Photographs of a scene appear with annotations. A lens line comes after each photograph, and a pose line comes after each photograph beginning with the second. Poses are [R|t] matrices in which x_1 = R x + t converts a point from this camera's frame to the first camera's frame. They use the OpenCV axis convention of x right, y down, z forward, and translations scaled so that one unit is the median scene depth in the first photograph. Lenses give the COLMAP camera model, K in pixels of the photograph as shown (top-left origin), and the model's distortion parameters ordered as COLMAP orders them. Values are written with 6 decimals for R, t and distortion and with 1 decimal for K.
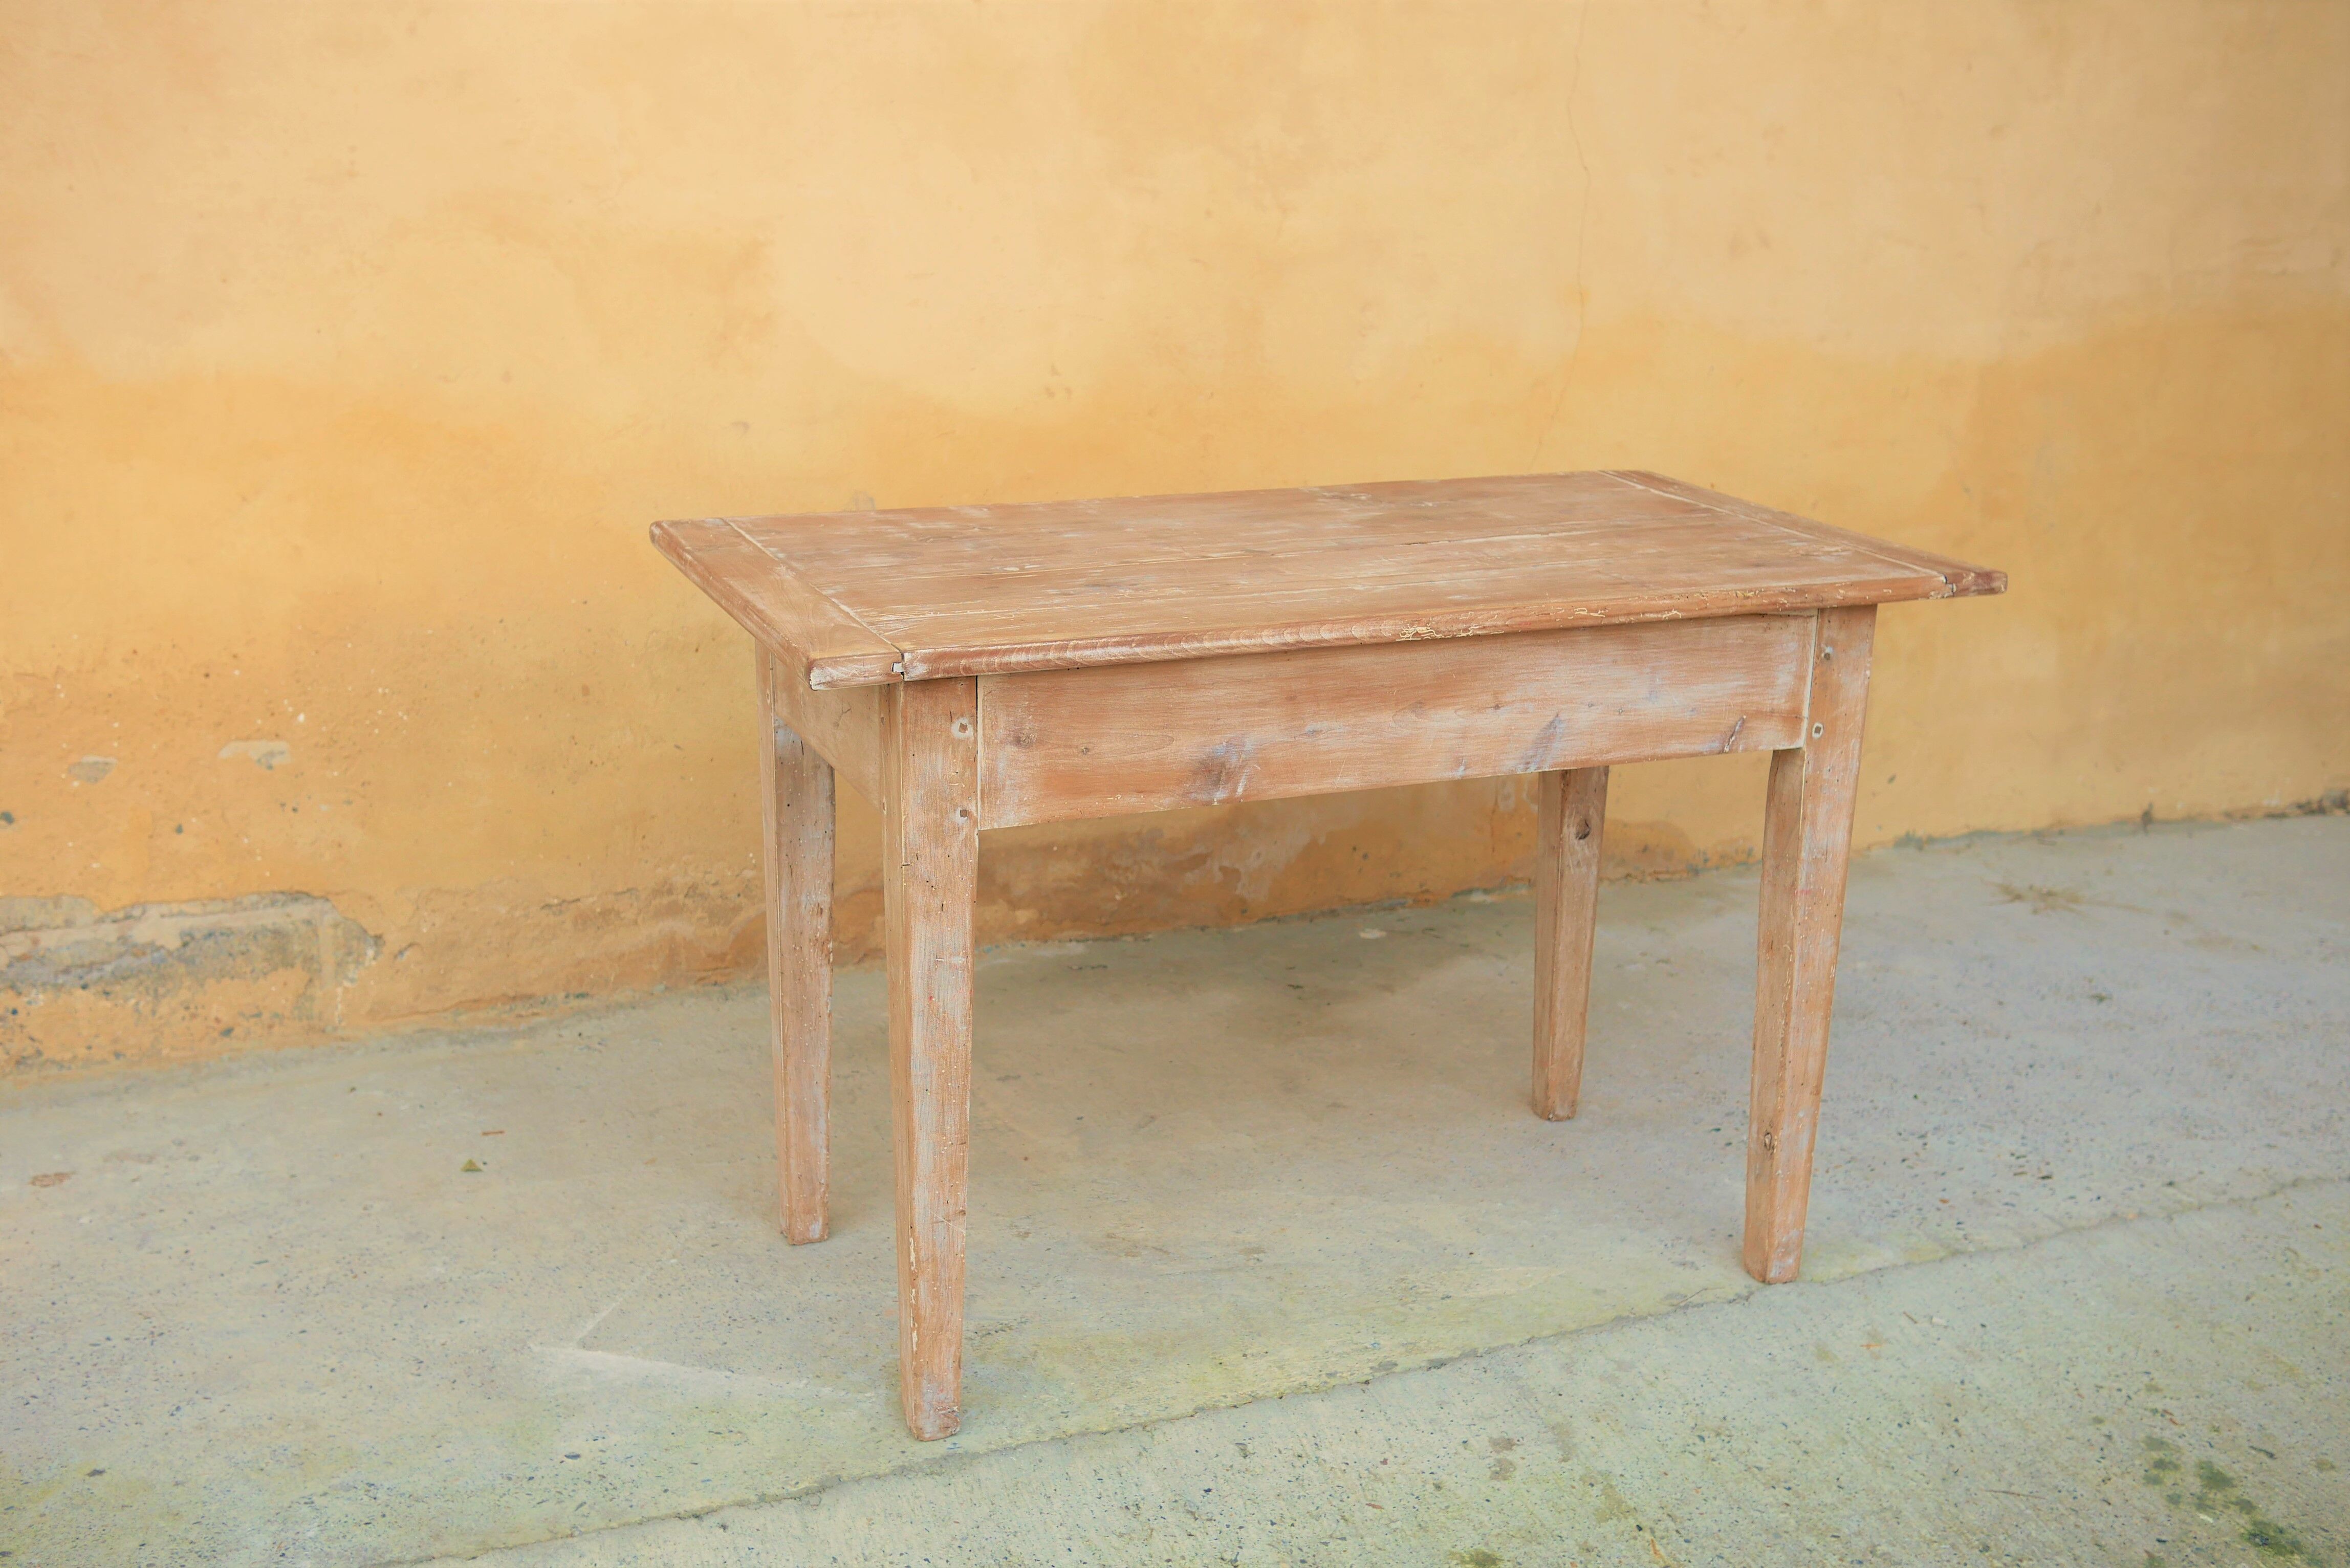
lens RADIAL K [[2668.0, 0, 1184.7], [0, 2668.0, 765.4], [0, 0, 1]] dist [-0.013967, 0.000000]
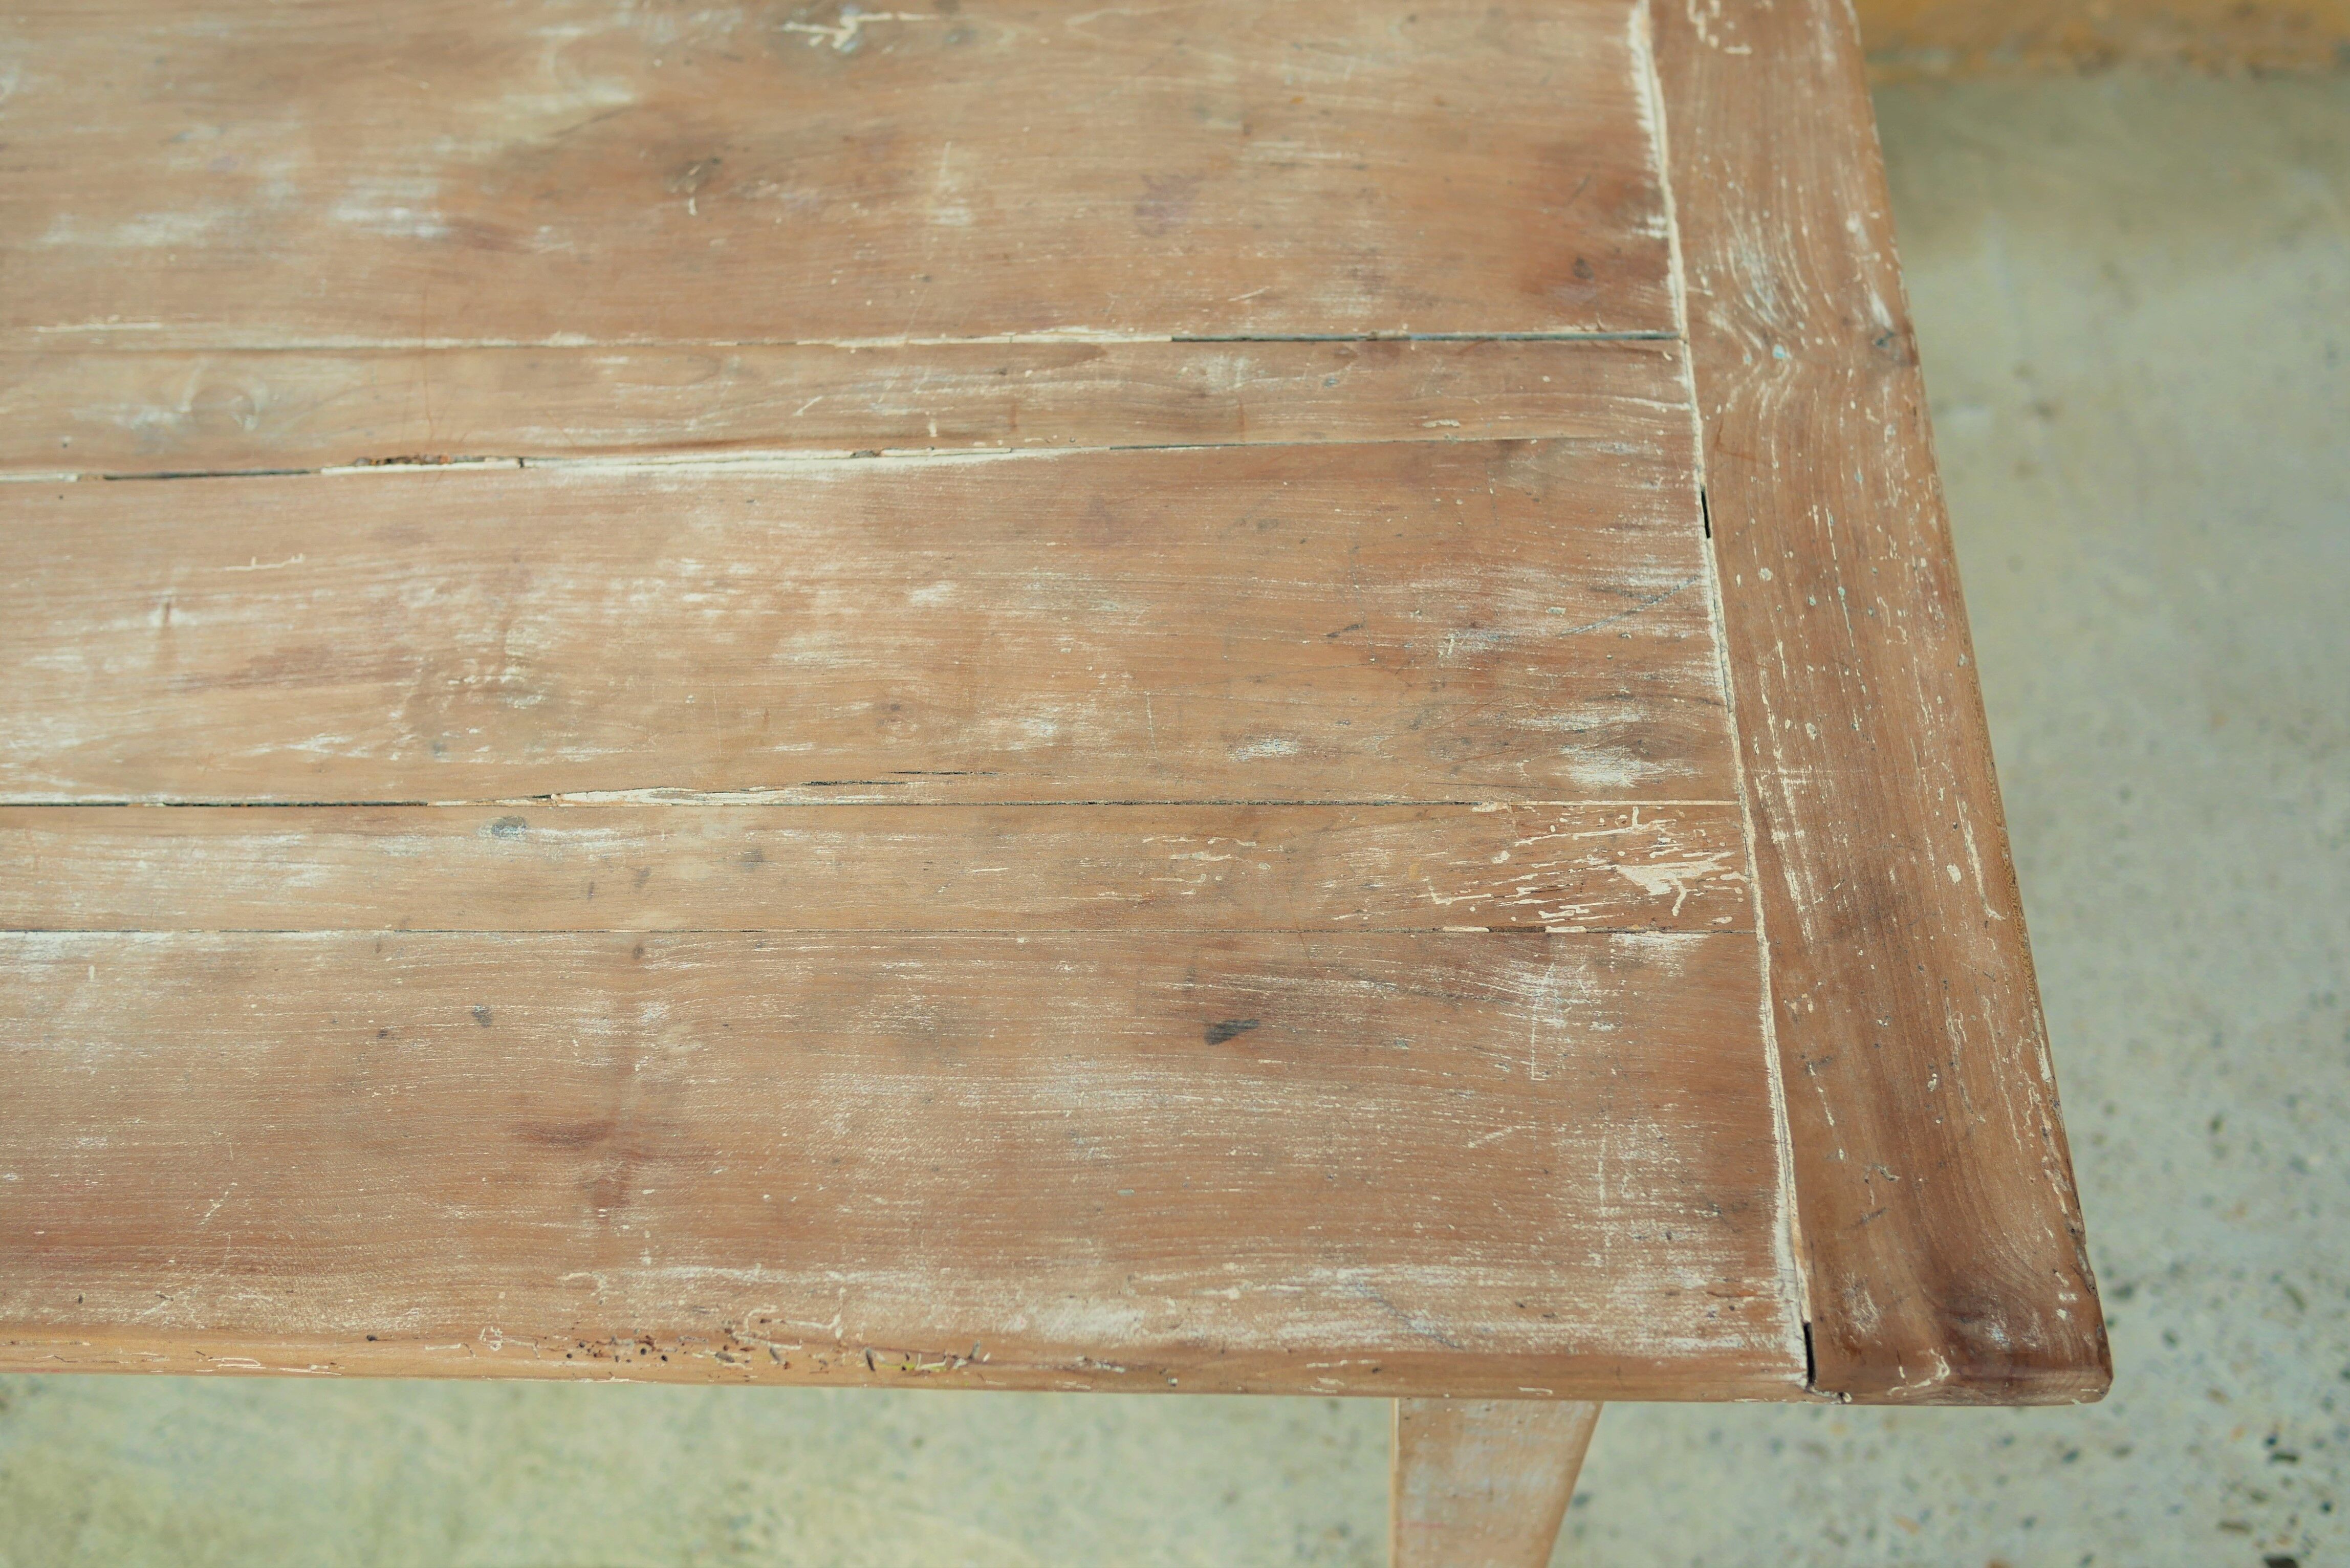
lens RADIAL K [[2668.0, 0, 1173.0], [0, 2668.0, 777.0], [0, 0, 1]] dist [-0.013967, 0.000000]
pose [[0.909056, 0.314675, -0.273125, 0.252283], [-0.058985, 0.746072, 0.663248, -0.254680], [0.412478, -0.586819, 0.696782, 0.741698]]
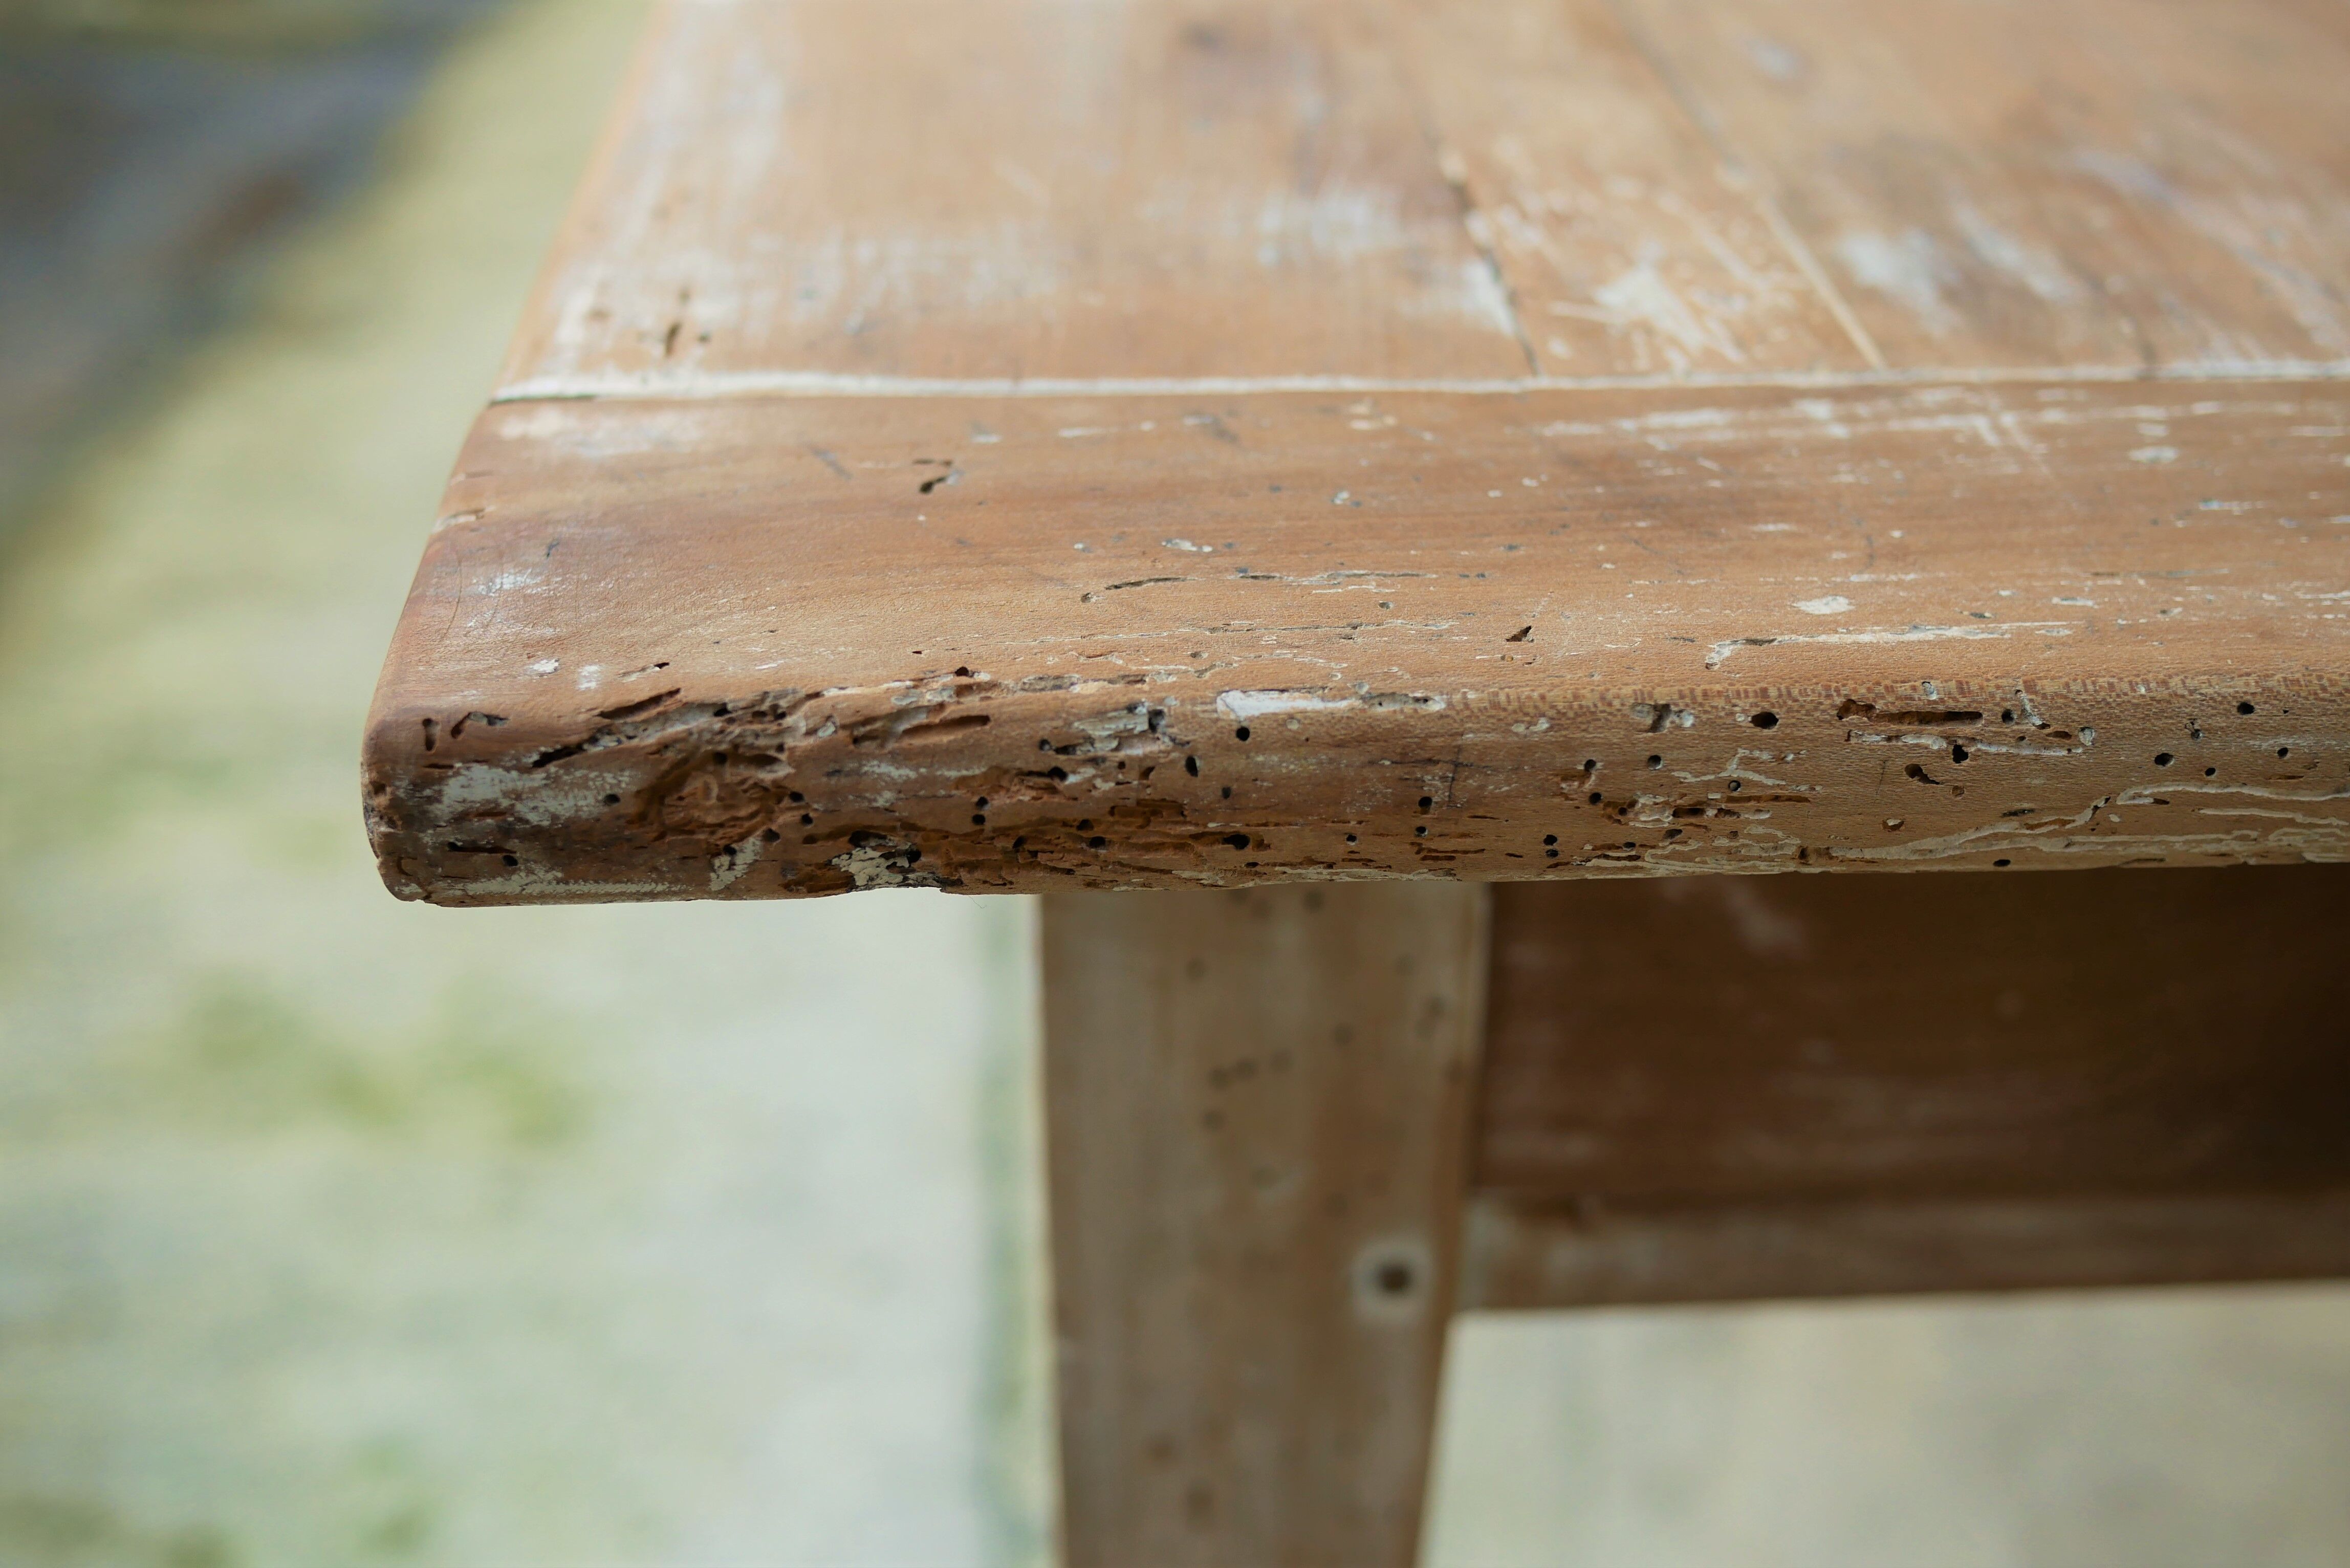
lens RADIAL K [[2668.0, 0, 1168.8], [0, 2668.0, 849.3], [0, 0, 1]] dist [-0.013967, 0.000000]
pose [[-0.338819, 0.490111, -0.803114, 0.344604], [-0.267471, 0.768207, 0.581650, -0.121932], [0.902031, 0.411884, -0.129193, 0.944953]]
